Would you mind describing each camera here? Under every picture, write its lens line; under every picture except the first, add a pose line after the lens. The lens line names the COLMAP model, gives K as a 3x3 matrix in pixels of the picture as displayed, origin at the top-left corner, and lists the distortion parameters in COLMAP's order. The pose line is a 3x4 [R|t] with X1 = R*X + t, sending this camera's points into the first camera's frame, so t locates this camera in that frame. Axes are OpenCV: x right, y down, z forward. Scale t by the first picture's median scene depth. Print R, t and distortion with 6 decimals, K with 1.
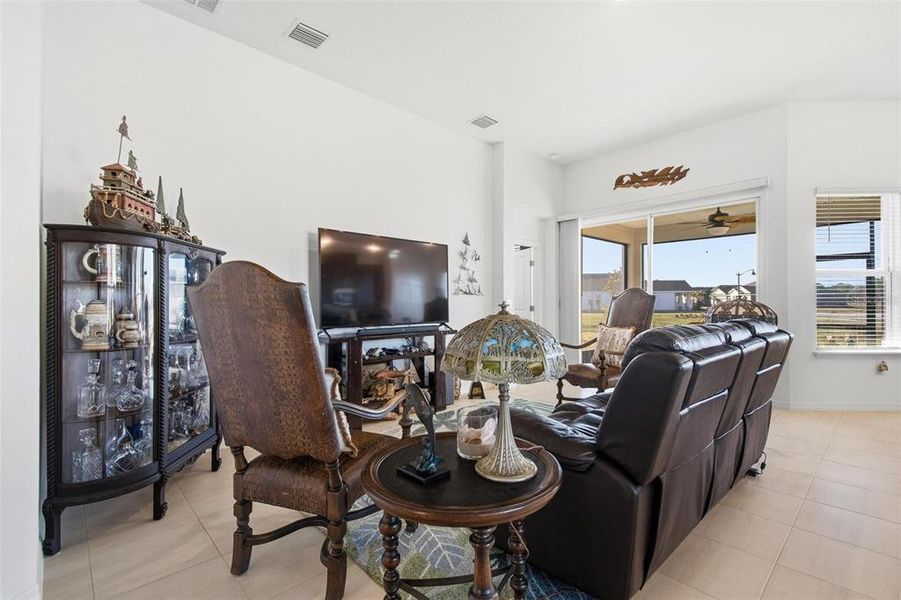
lens RADIAL K [[405.7, 0, 451.1], [0, 405.7, 302.1], [0, 0, 1]] dist [0.059652, -0.034038]
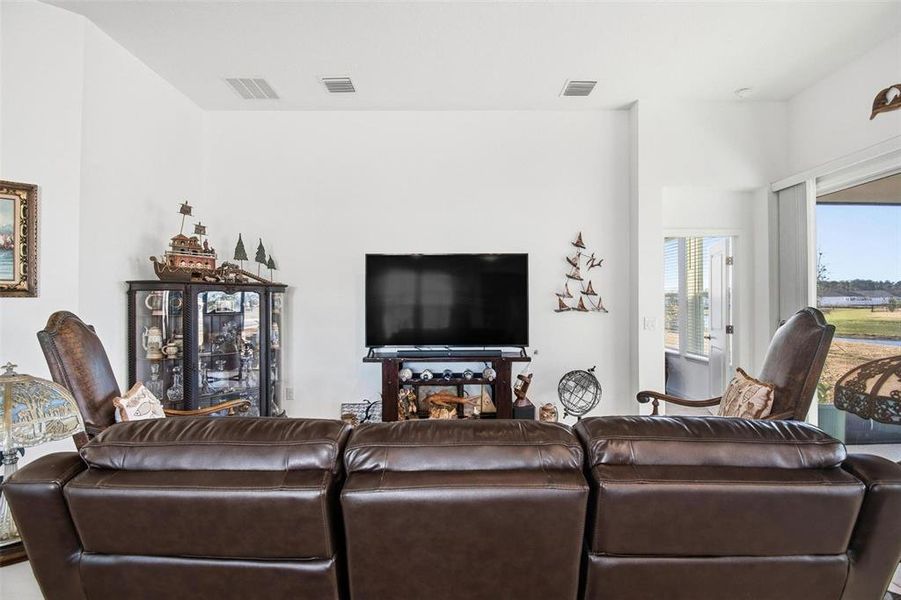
lens RADIAL K [[405.7, 0, 451.1], [0, 405.7, 302.1], [0, 0, 1]] dist [0.059652, -0.034038]
pose [[0.732505, 0.000994, -0.680760, 0.361762], [0.001827, 0.999992, 0.003425, -0.035358], [0.680759, -0.003753, 0.732498, 0.221935]]
